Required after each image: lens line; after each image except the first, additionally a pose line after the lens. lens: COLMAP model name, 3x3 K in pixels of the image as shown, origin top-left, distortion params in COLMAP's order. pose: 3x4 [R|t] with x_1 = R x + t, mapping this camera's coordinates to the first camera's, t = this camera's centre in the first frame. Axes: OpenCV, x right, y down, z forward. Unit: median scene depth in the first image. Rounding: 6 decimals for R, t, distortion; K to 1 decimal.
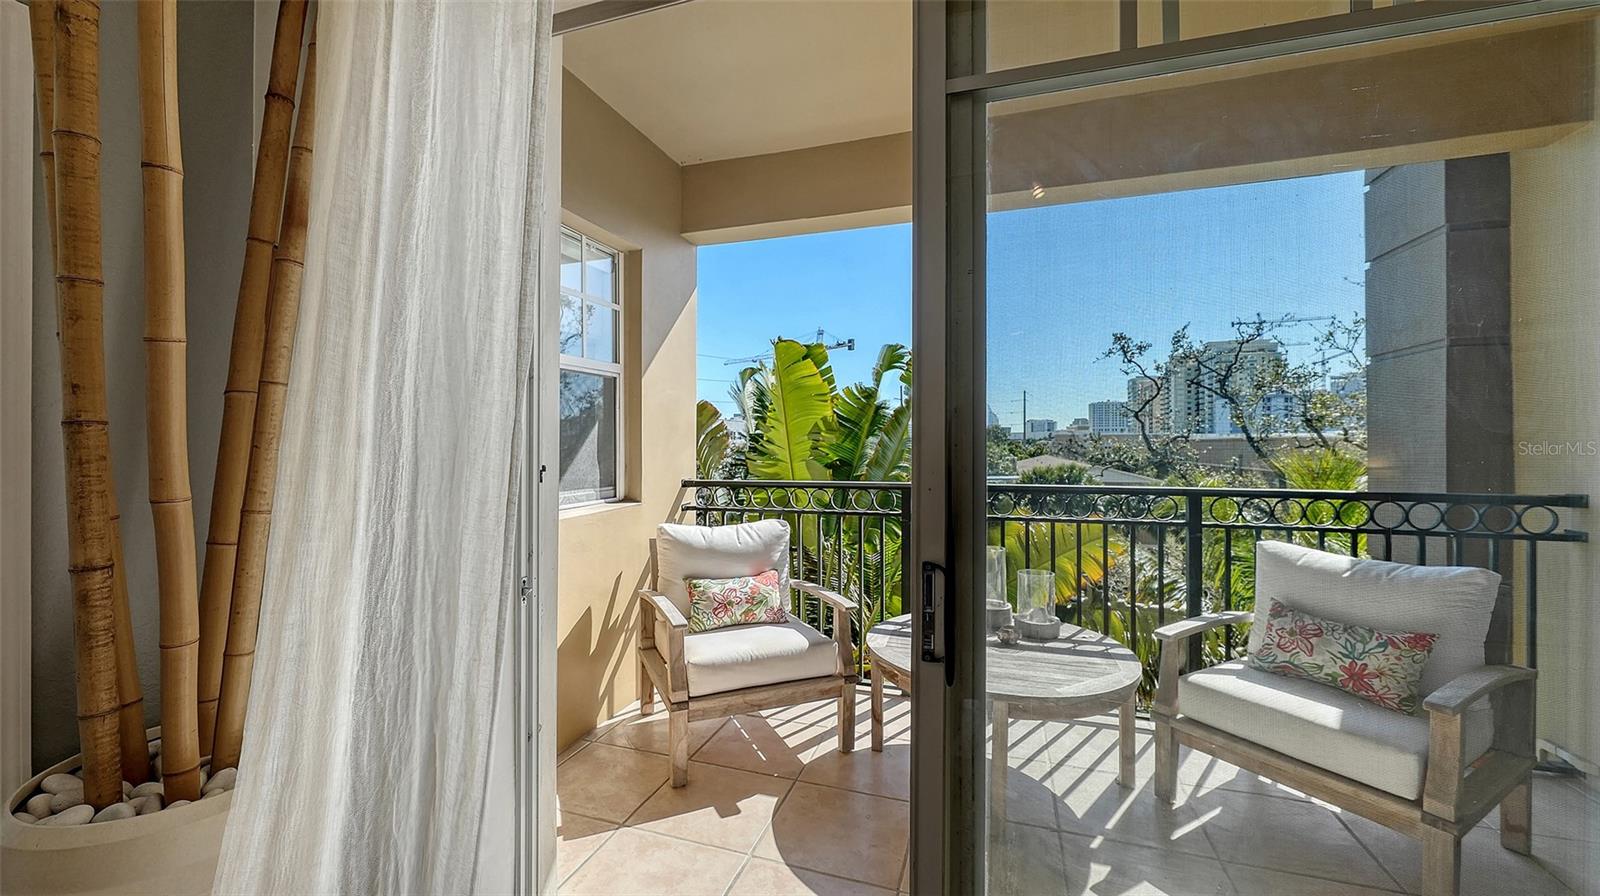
lens RADIAL K [[628.5, 0, 800.0], [0, 628.5, 448.0], [0, 0, 1]] dist [-0.000322, -0.000128]
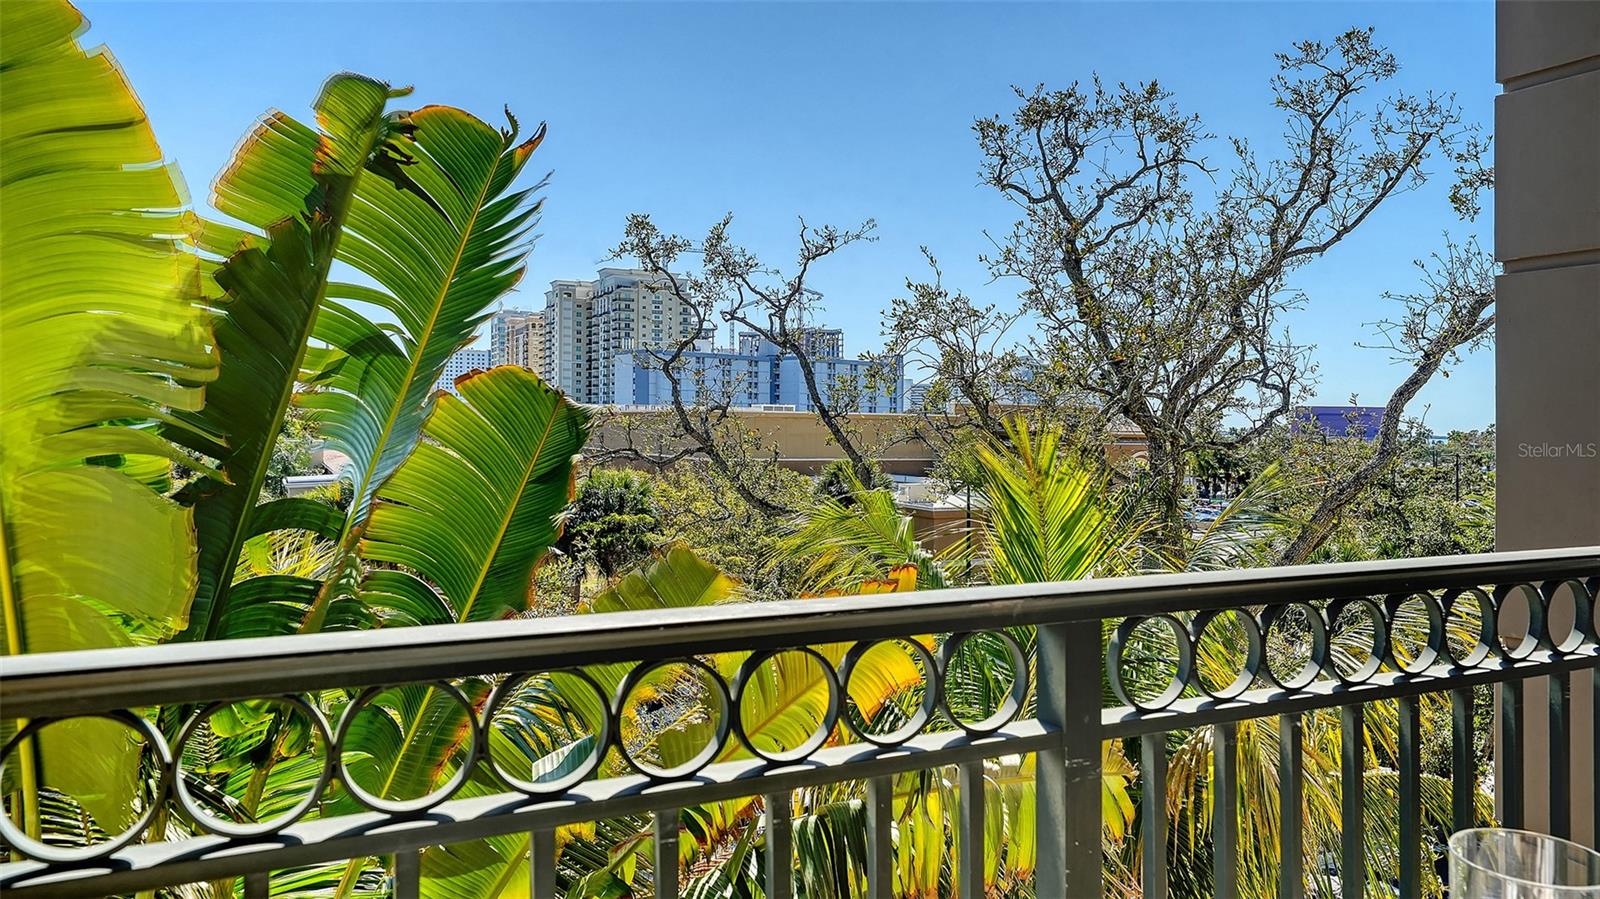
lens RADIAL K [[1084.3, 0, 800.0], [0, 1084.3, 449.5], [0, 0, 1]] dist [-0.028945, -0.000054]
pose [[0.720484, -0.005241, 0.693452, -0.174002], [-0.011840, 0.999733, 0.019858, 0.003490], [-0.693370, -0.022518, 0.720229, 0.839976]]
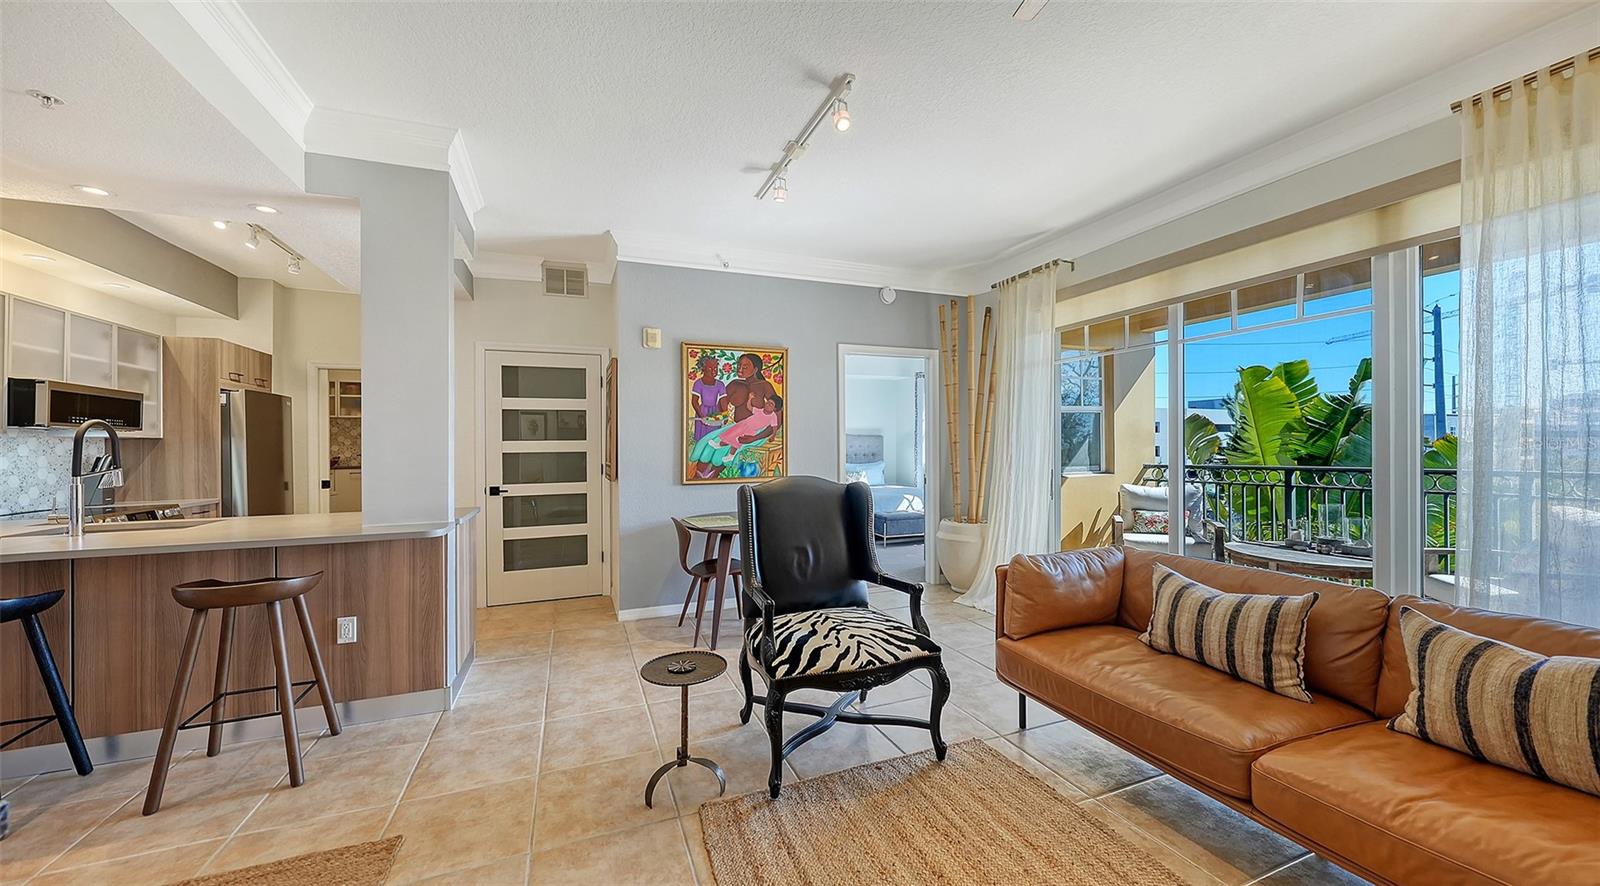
lens RADIAL K [[562.5, 0, 800.0], [0, 562.5, 443.0], [0, 0, 1]] dist [0.001026, 0.000056]
pose [[0.645923, -0.012259, -0.763305, 0.511840], [0.008846, 0.999924, -0.008574, -0.007052], [0.763352, -0.001214, 0.645982, -1.011280]]
